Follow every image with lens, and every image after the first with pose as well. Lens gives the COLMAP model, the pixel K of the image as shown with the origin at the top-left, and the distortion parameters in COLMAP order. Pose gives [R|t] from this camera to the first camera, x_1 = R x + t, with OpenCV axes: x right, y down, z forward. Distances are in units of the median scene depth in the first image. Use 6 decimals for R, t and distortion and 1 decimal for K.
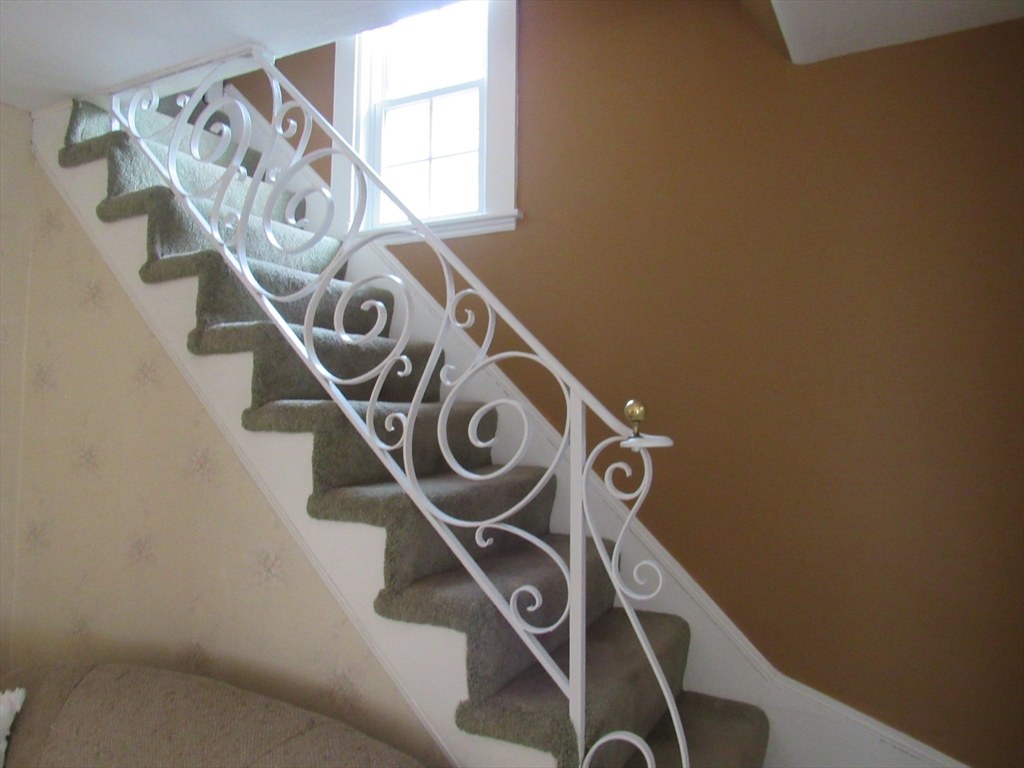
lens RADIAL K [[731.9, 0, 512.0], [0, 731.9, 384.0], [0, 0, 1]] dist [-0.018678, 0.005464]
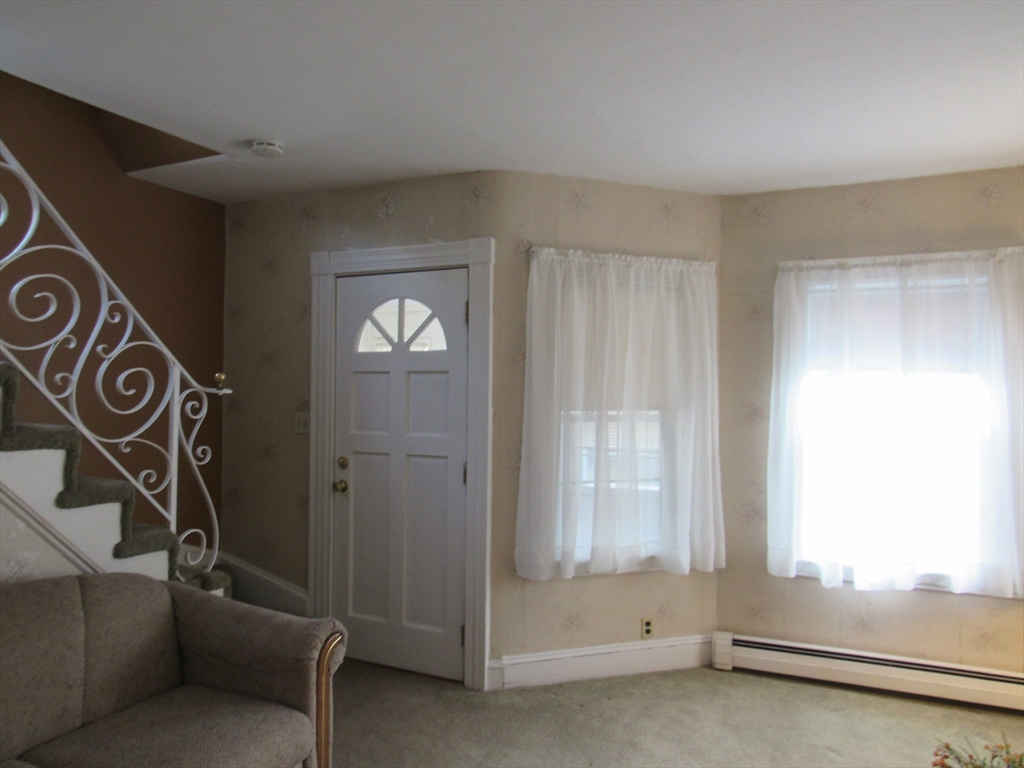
lens RADIAL K [[731.9, 0, 512.0], [0, 731.9, 384.0], [0, 0, 1]] dist [-0.018678, 0.005464]
pose [[-0.028726, -0.003032, 0.999583, -1.779910], [-0.088124, 0.996109, 0.000489, -0.020292], [-0.995695, -0.088073, -0.028882, 0.151835]]
